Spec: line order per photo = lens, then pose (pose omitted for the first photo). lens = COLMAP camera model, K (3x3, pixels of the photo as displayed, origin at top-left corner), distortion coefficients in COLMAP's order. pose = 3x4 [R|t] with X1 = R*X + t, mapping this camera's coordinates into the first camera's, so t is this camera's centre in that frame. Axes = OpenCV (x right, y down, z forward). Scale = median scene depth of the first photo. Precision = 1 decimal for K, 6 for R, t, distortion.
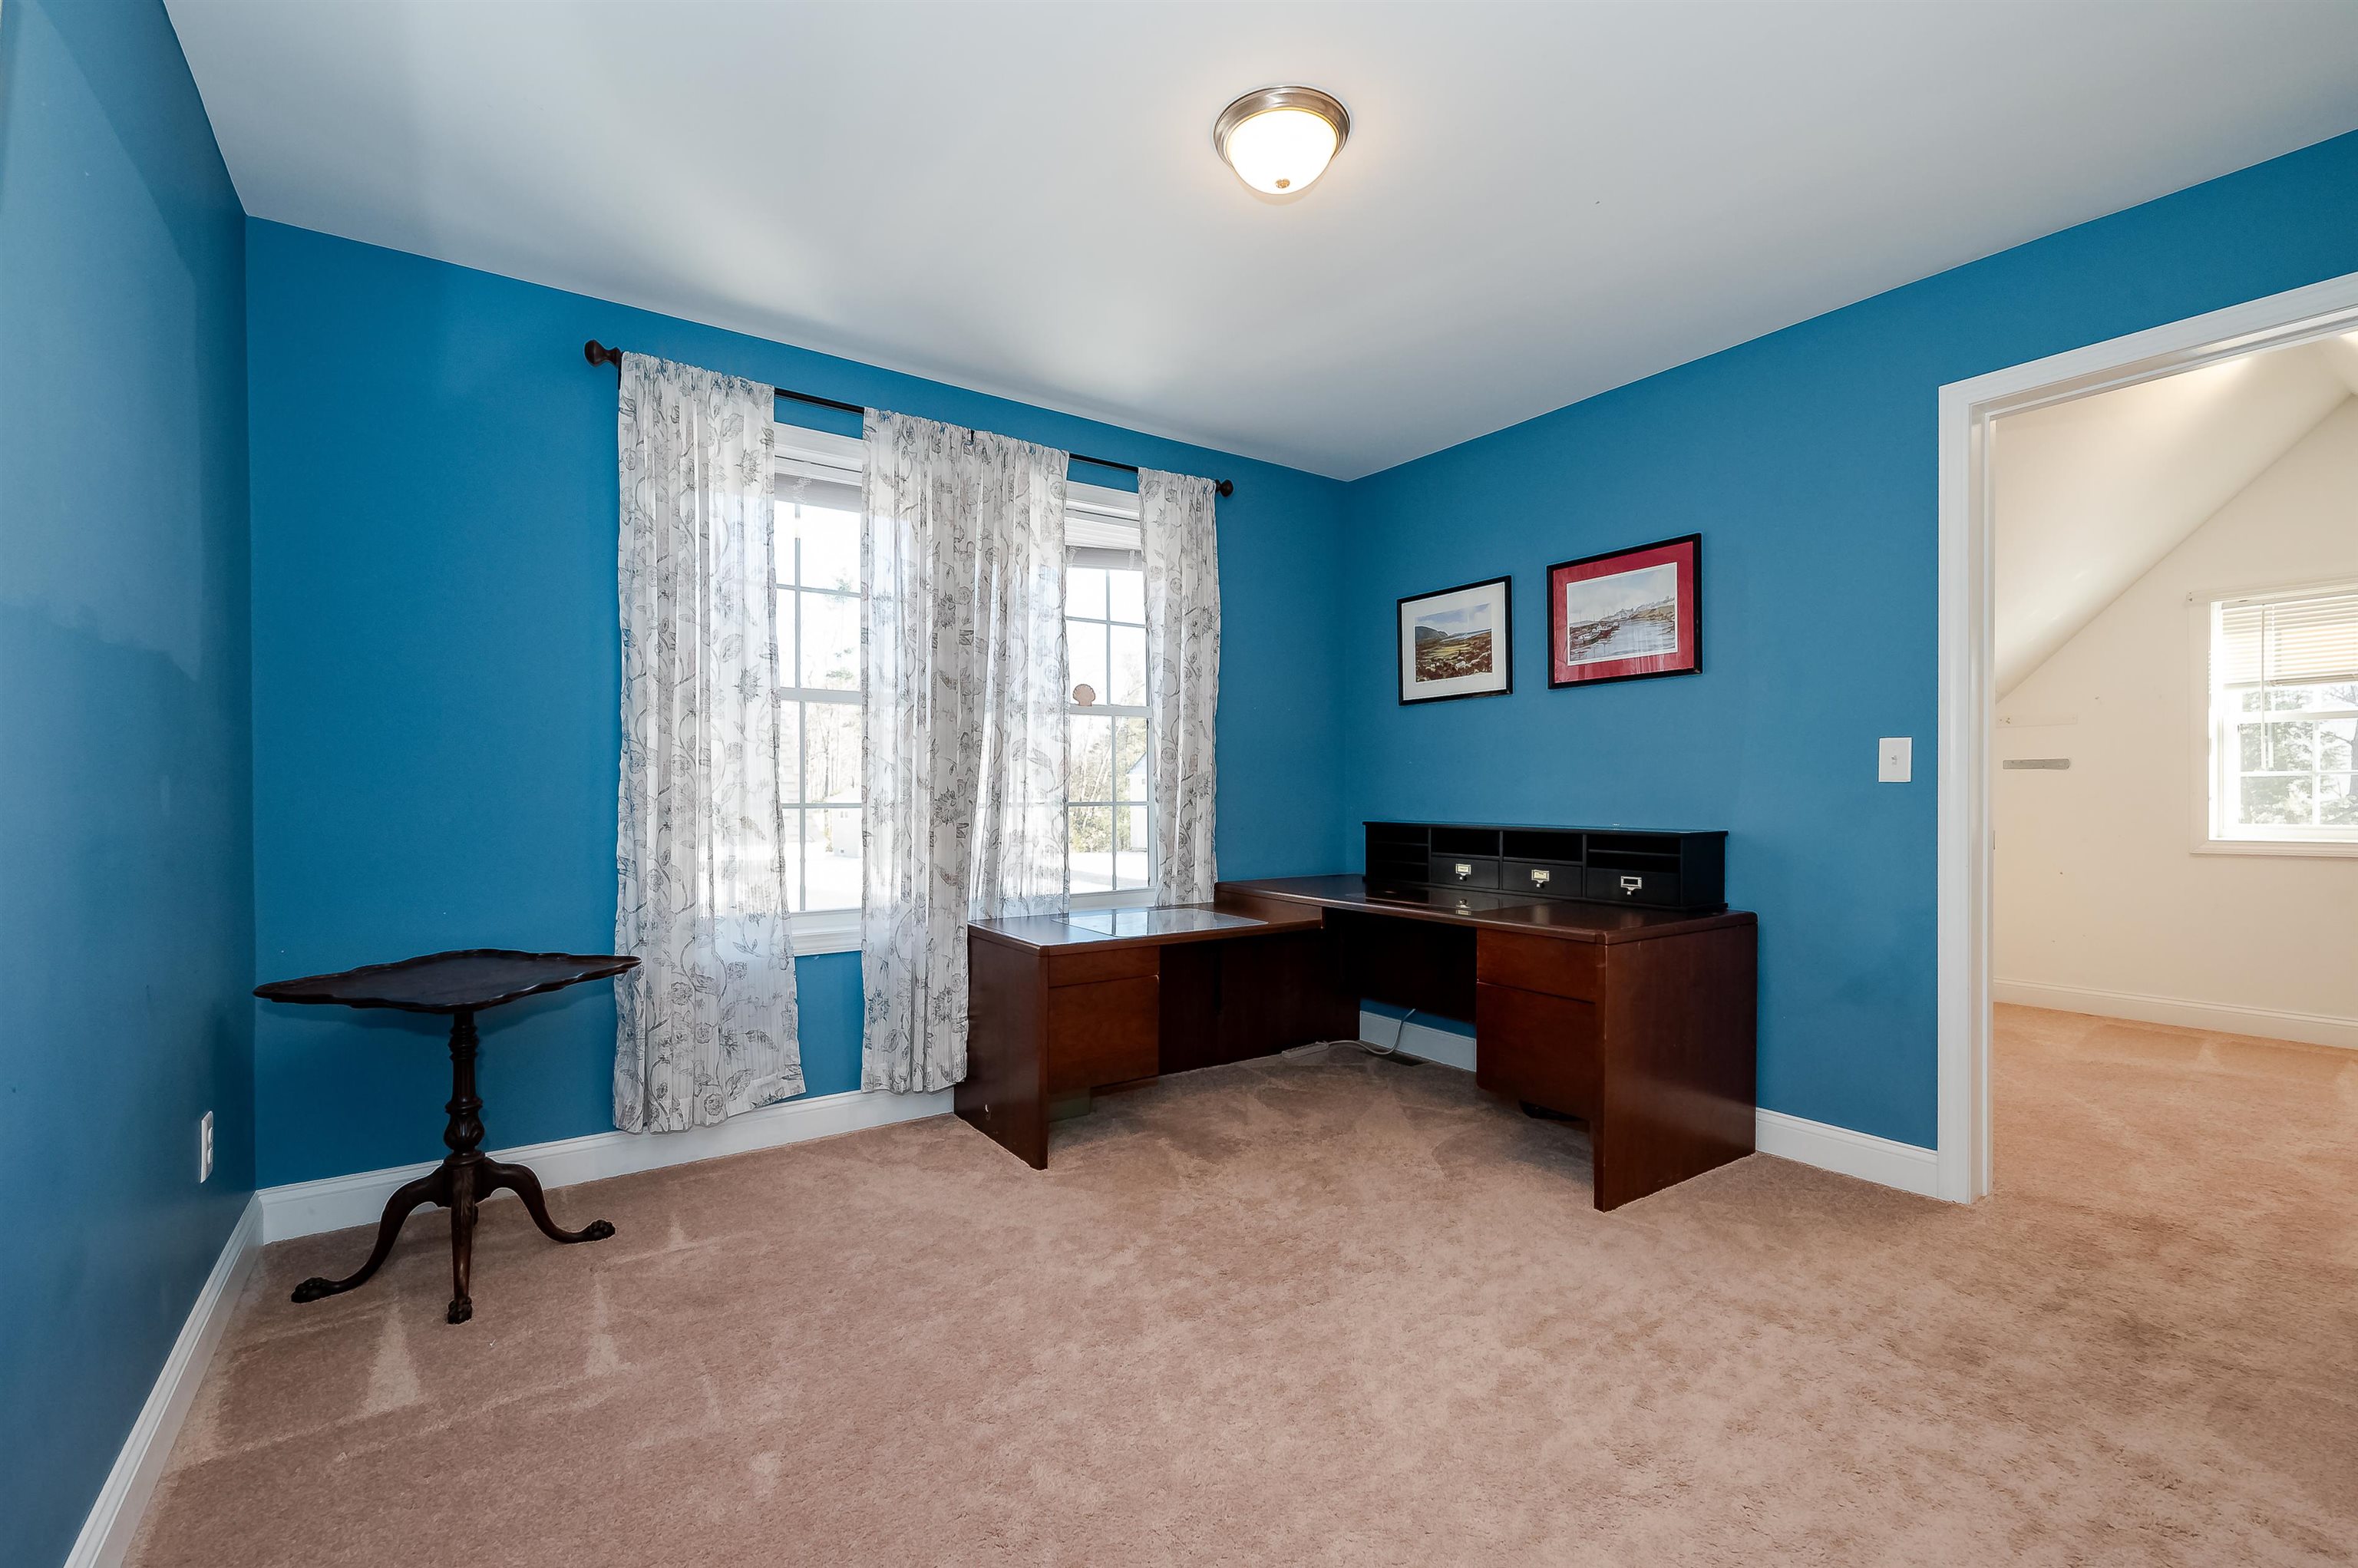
lens RADIAL K [[1020.9, 0, 1164.0], [0, 1020.9, 785.8], [0, 0, 1]] dist [0.003680, 0.000298]
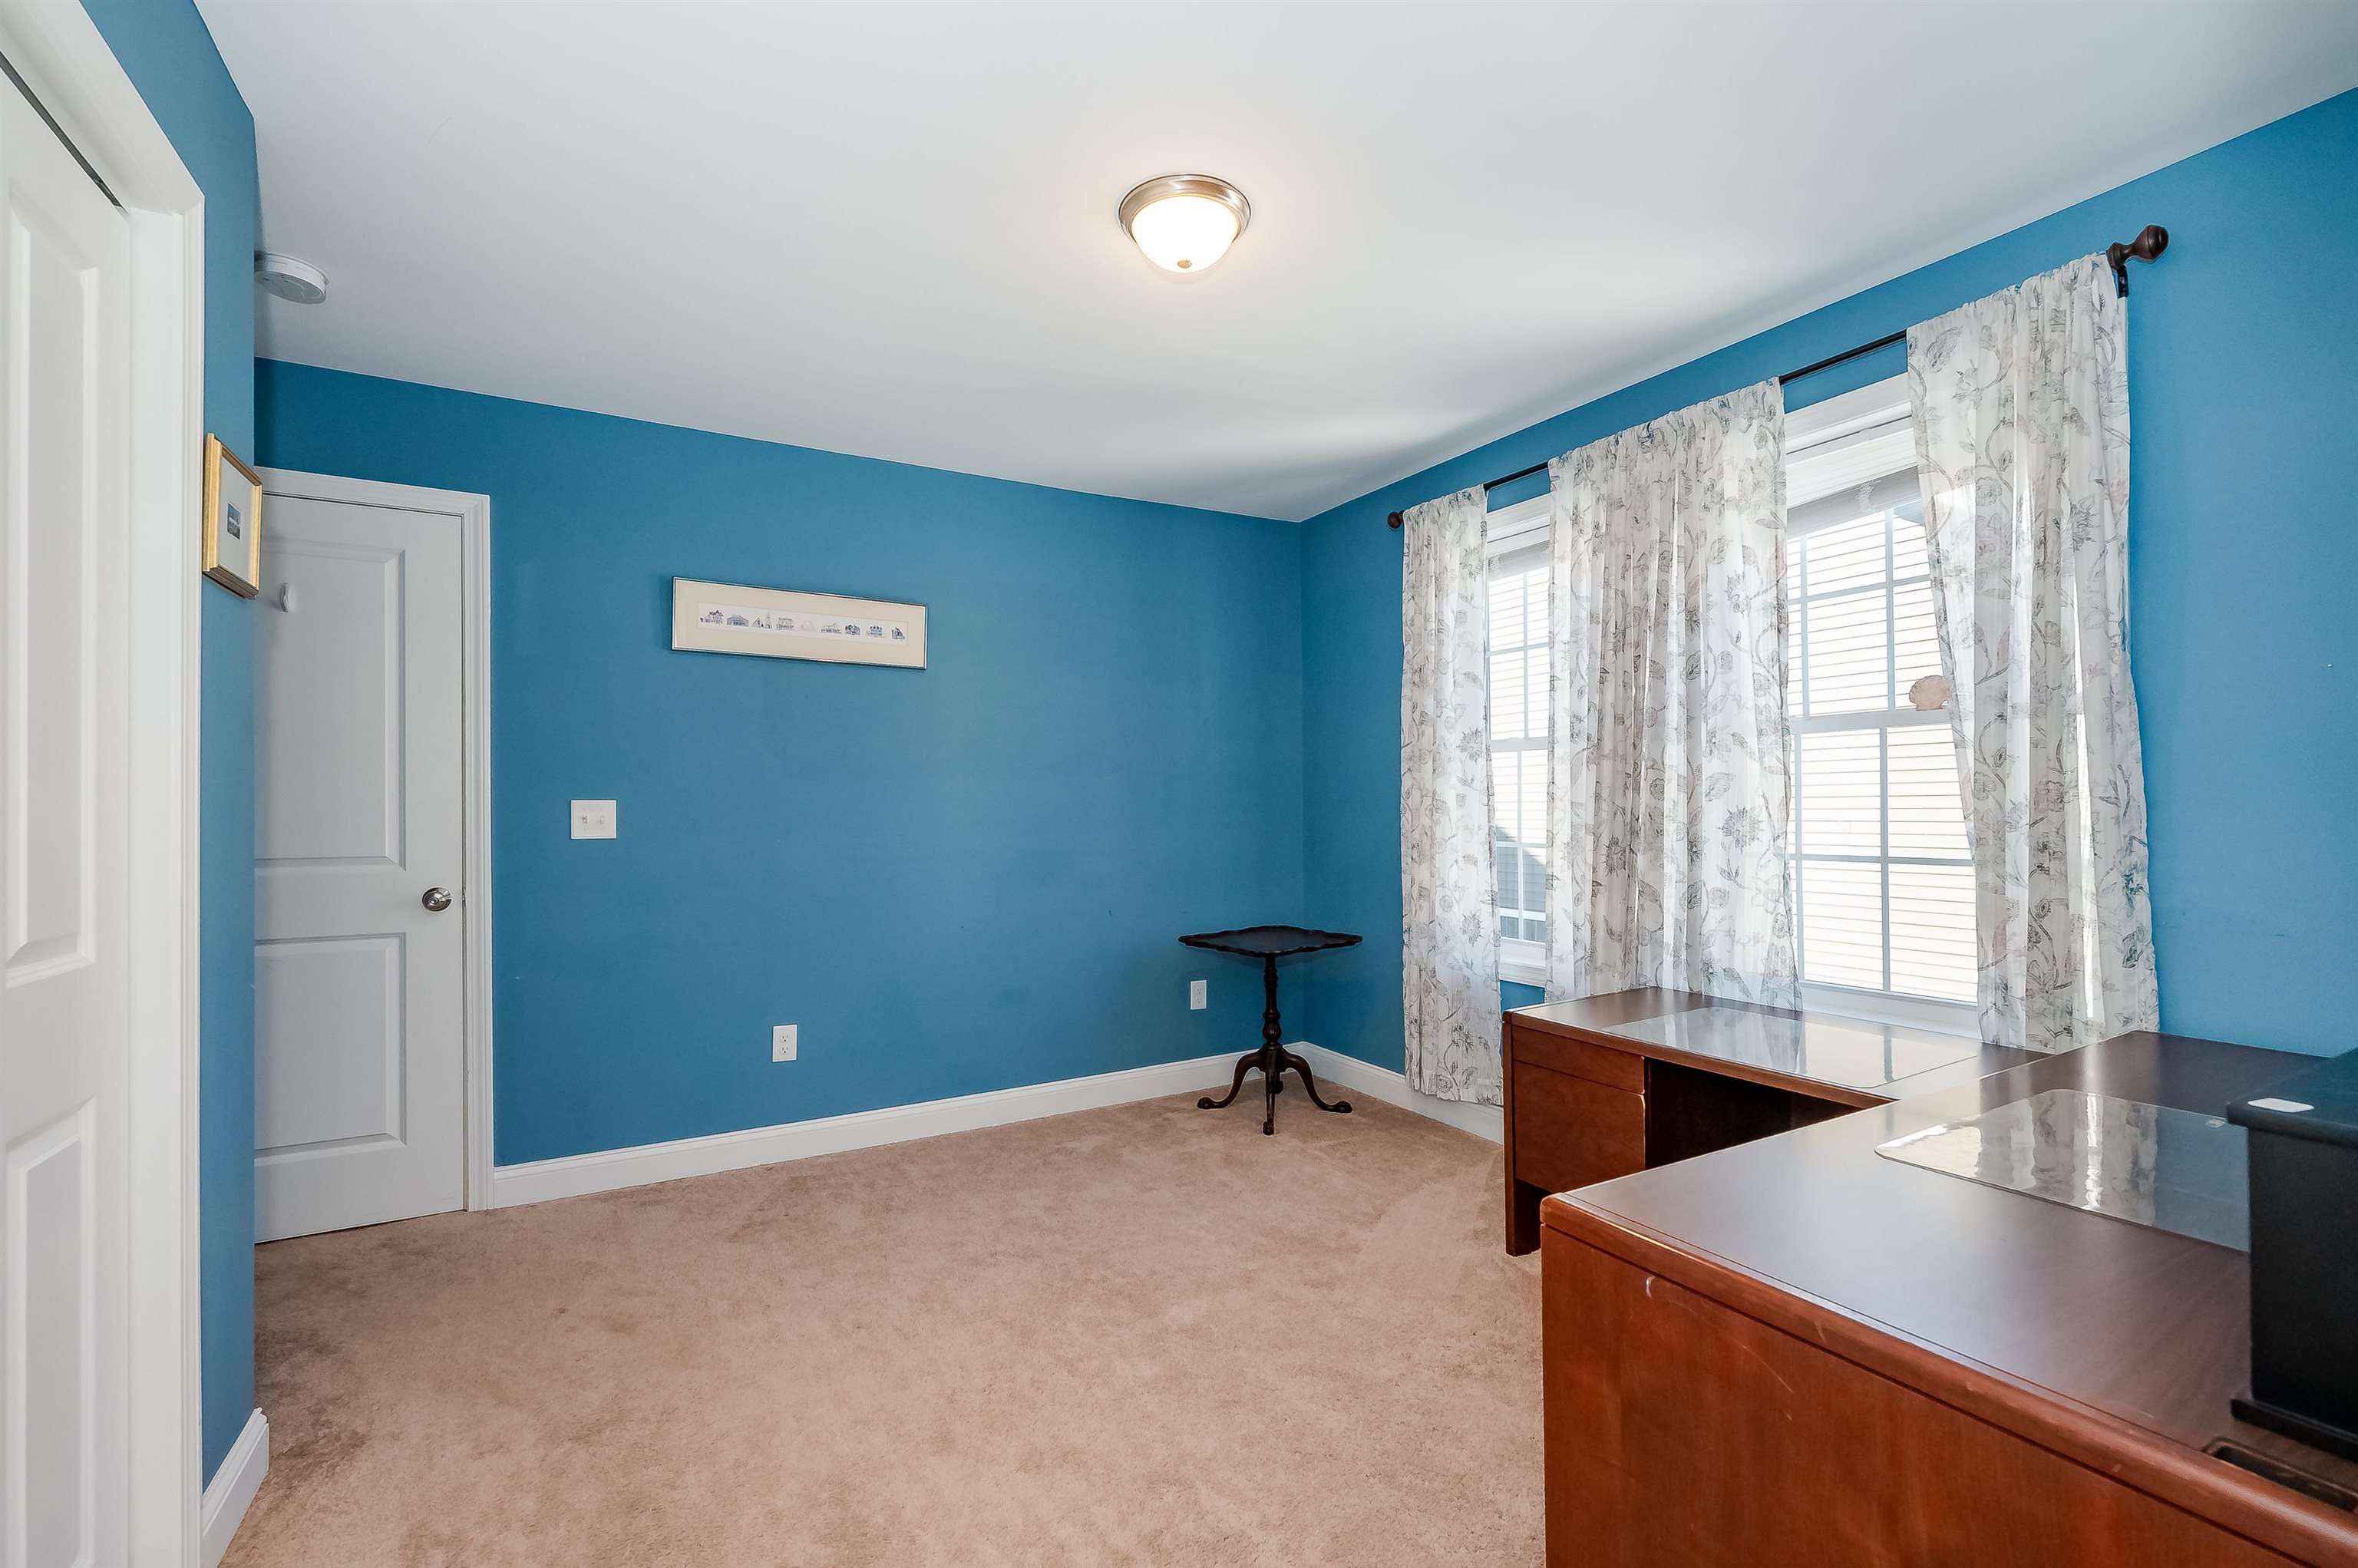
lens RADIAL K [[1020.9, 0, 1176.6], [0, 1020.9, 801.9], [0, 0, 1]] dist [0.003680, 0.000298]
pose [[-0.092560, -0.008150, -0.995674, 0.632379], [0.002234, 0.999962, -0.008393, -0.016445], [0.995705, -0.003001, -0.092538, 0.600047]]
